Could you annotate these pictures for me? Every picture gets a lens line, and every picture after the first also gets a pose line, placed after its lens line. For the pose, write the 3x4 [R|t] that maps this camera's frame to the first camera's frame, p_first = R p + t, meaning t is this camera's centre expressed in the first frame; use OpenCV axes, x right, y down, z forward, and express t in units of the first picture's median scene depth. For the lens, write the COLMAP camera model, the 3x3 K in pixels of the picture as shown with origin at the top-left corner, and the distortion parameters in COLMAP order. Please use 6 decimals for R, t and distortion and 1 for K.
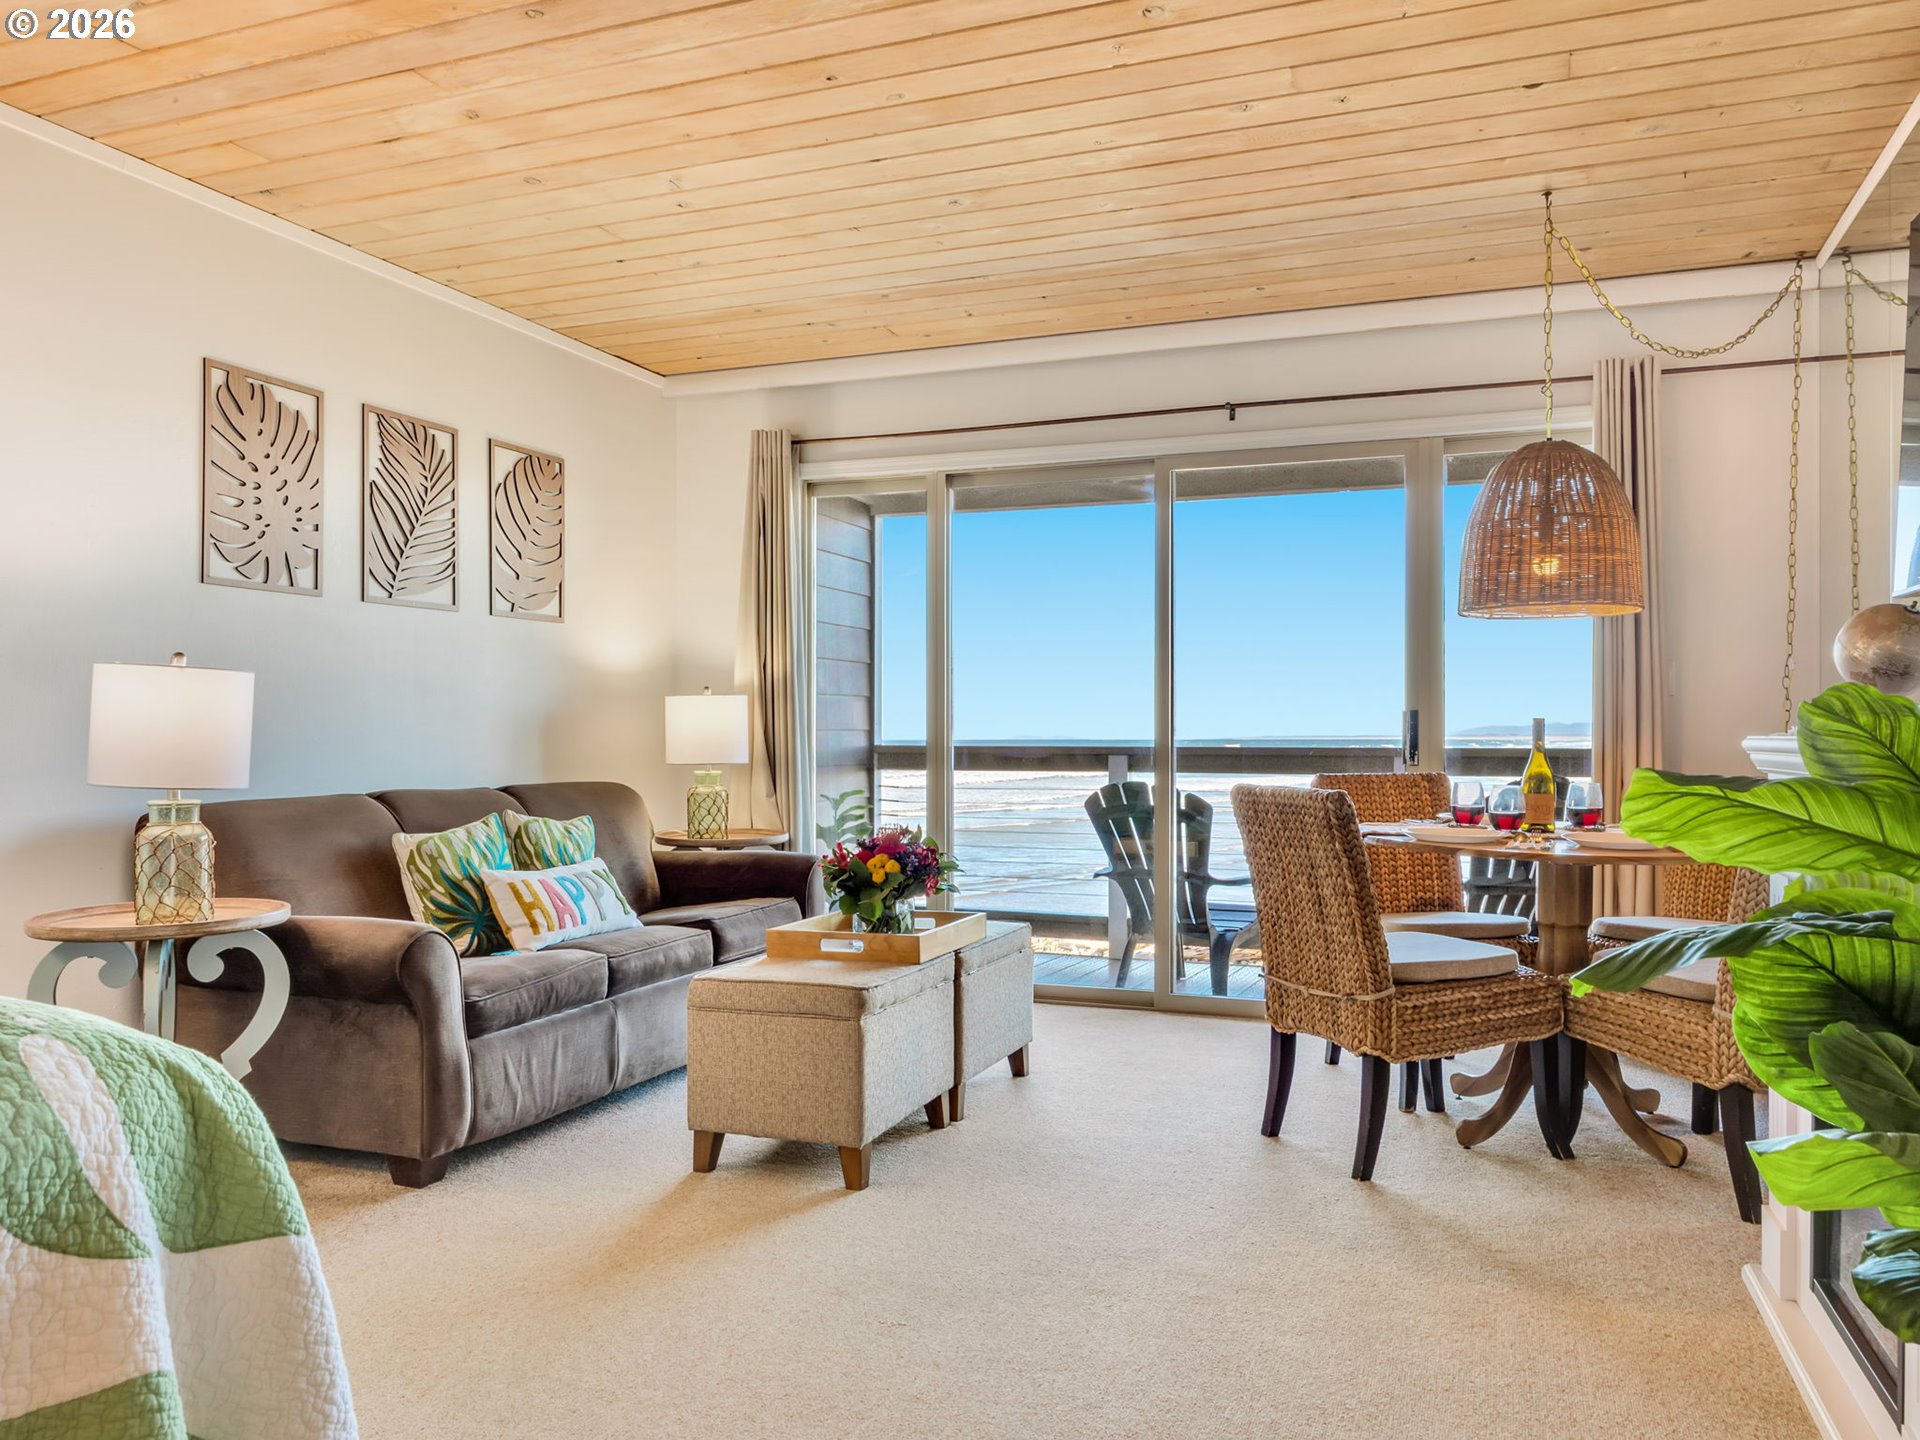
lens RADIAL K [[1425.6, 0, 951.4], [0, 1425.6, 727.1], [0, 0, 1]] dist [-0.001228, 0.004361]
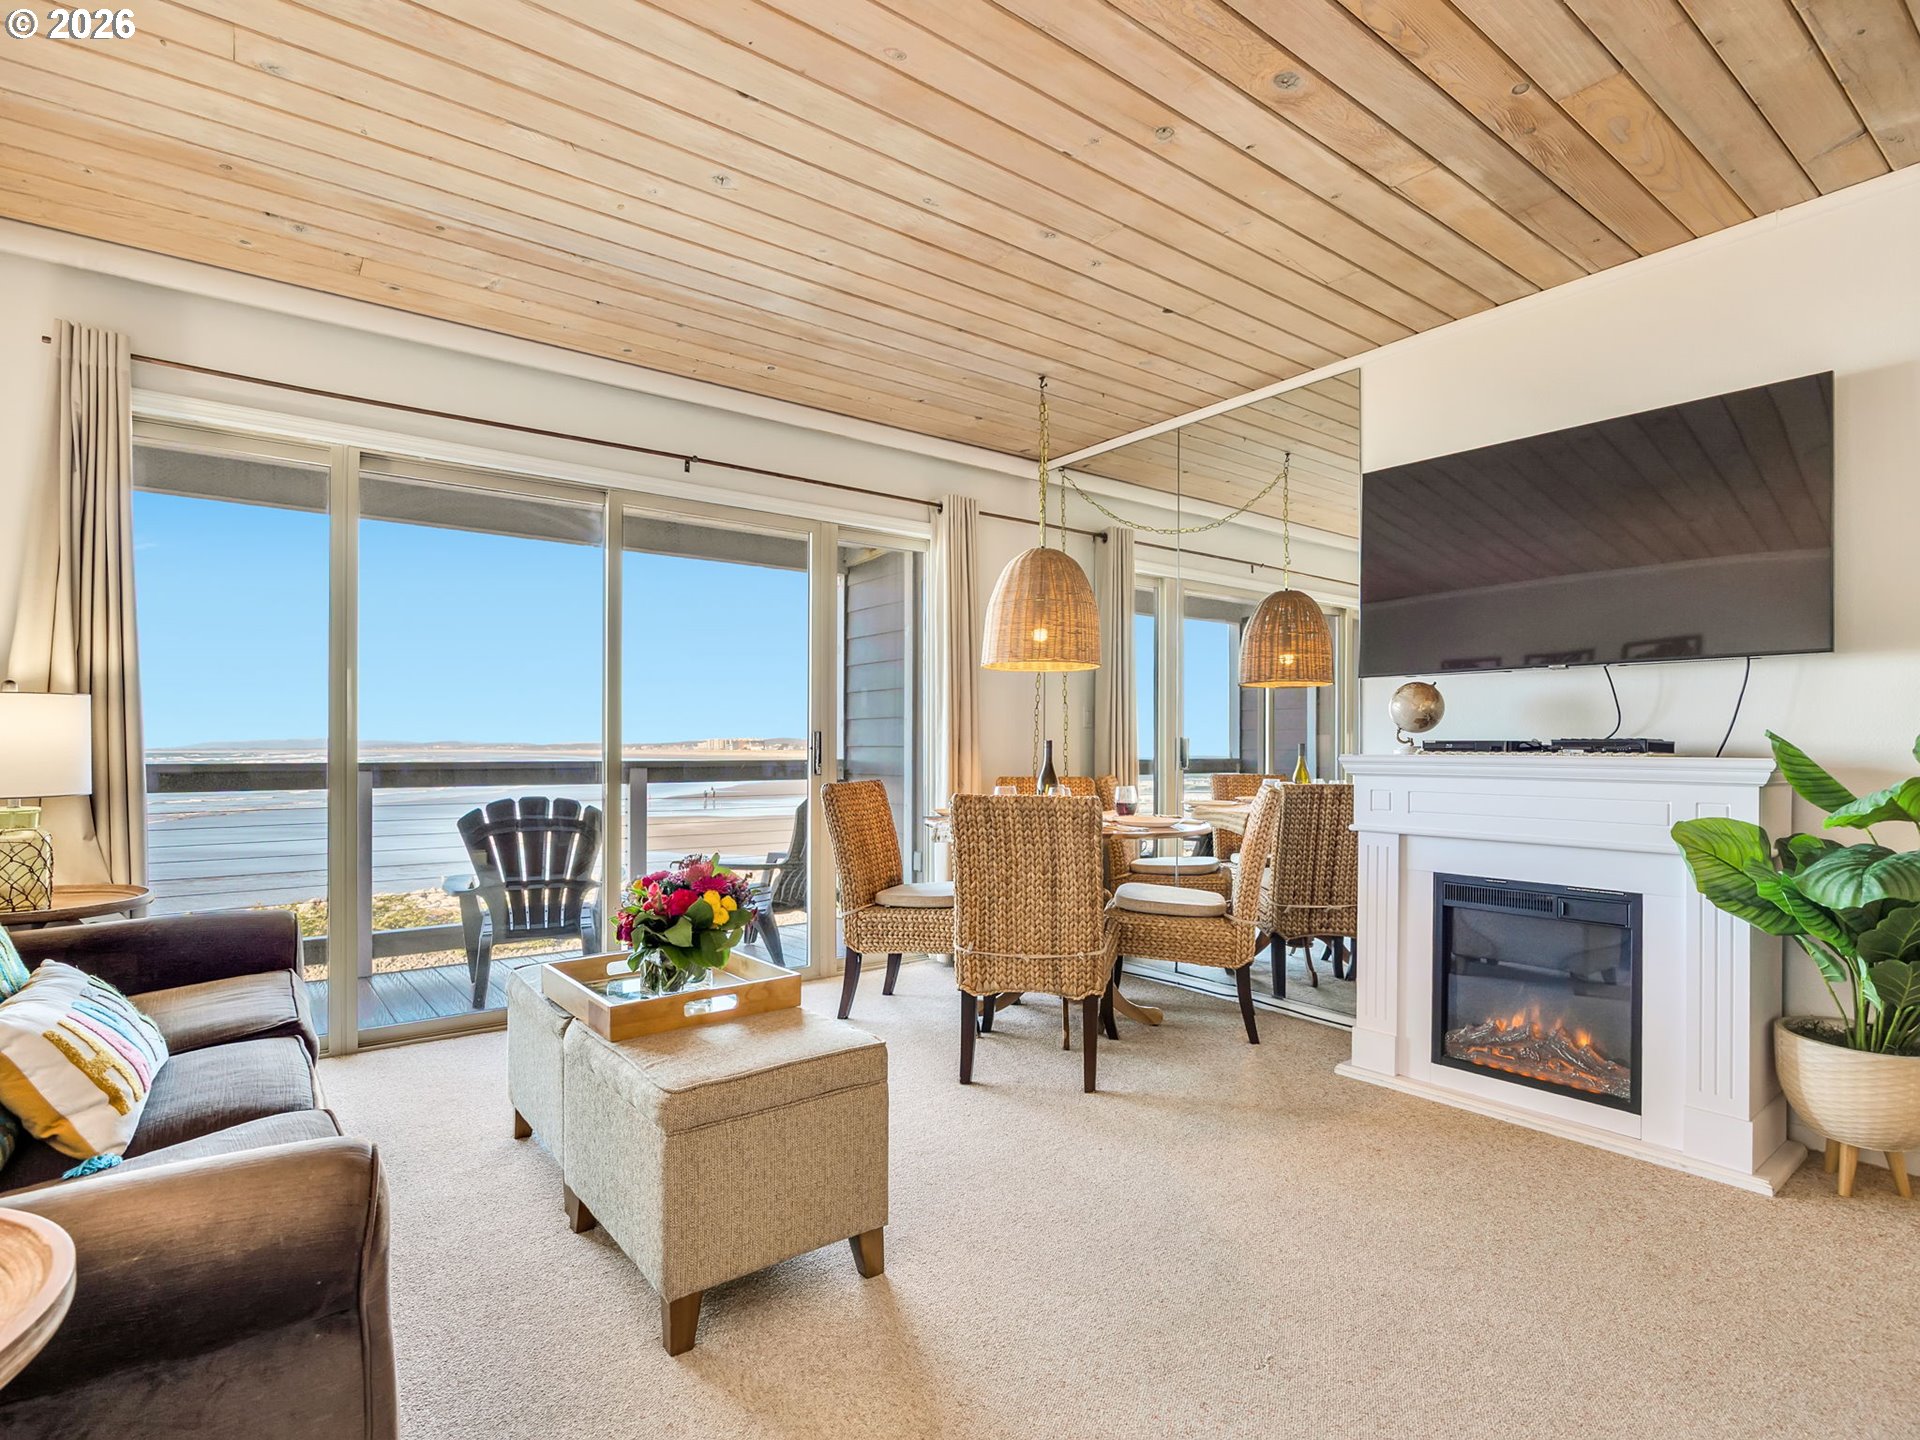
lens RADIAL K [[985.6, 0, 964.9], [0, 985.6, 746.4], [0, 0, 1]] dist [-0.006014, -0.000955]
pose [[0.516653, 0.001412, 0.856194, -0.471113], [-0.005755, 0.999982, 0.001823, -0.001430], [-0.856176, -0.005869, 0.516652, 0.542135]]
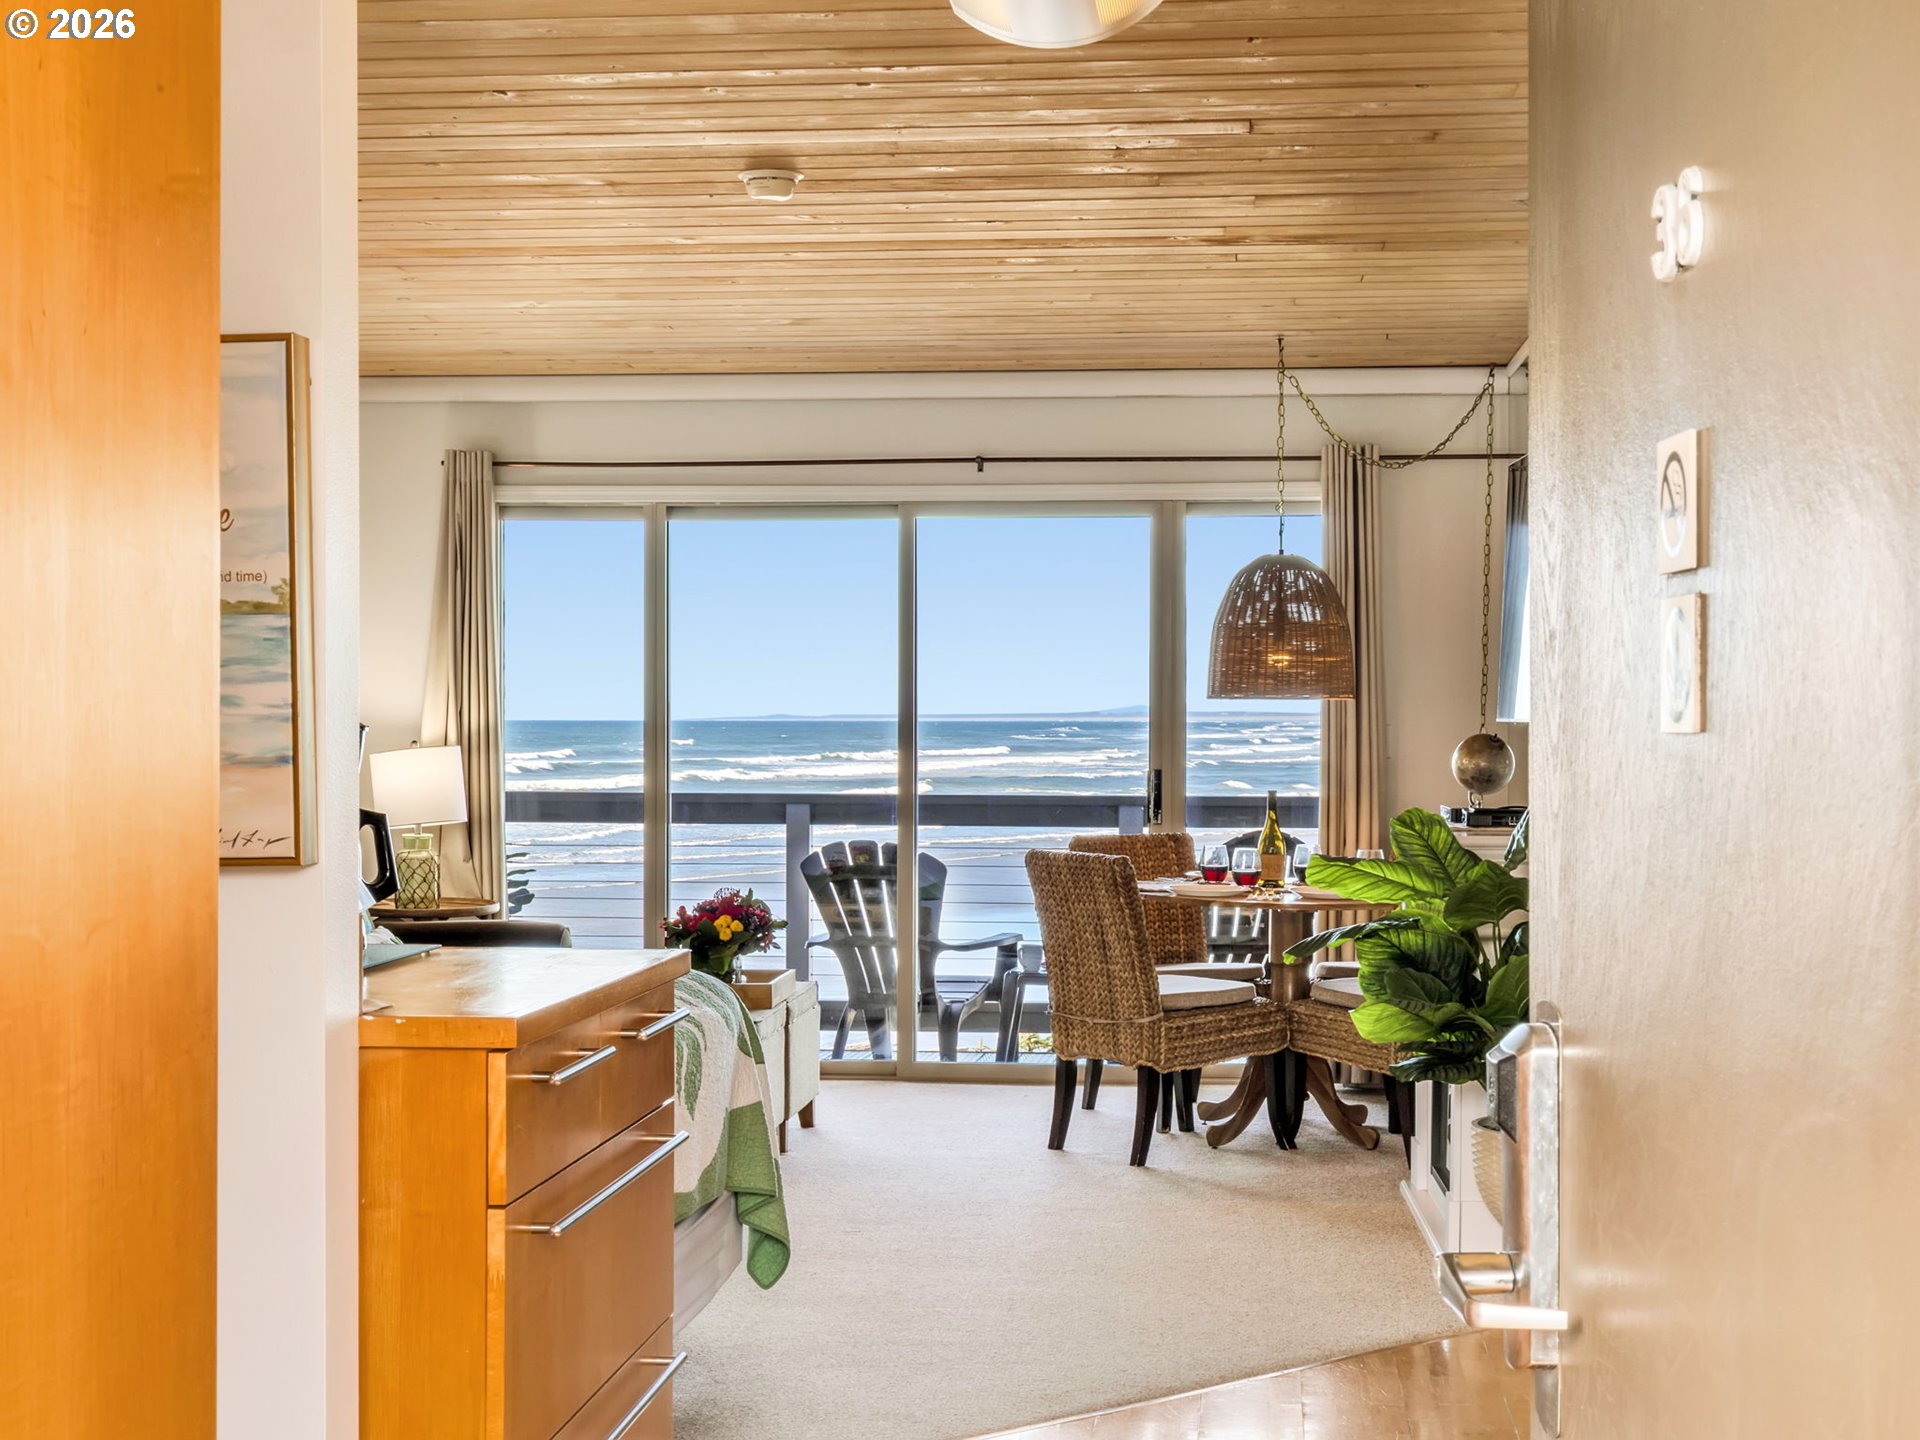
lens RADIAL K [[2952.0, 0, 861.4], [0, 2952.0, 720.4], [0, 0, 1]] dist [-0.033029, 0.000000]
pose [[0.968986, -0.000227, 0.247117, -0.504383], [-0.002324, 0.999947, 0.010031, -0.085234], [-0.247106, -0.010294, 0.968934, -1.241149]]
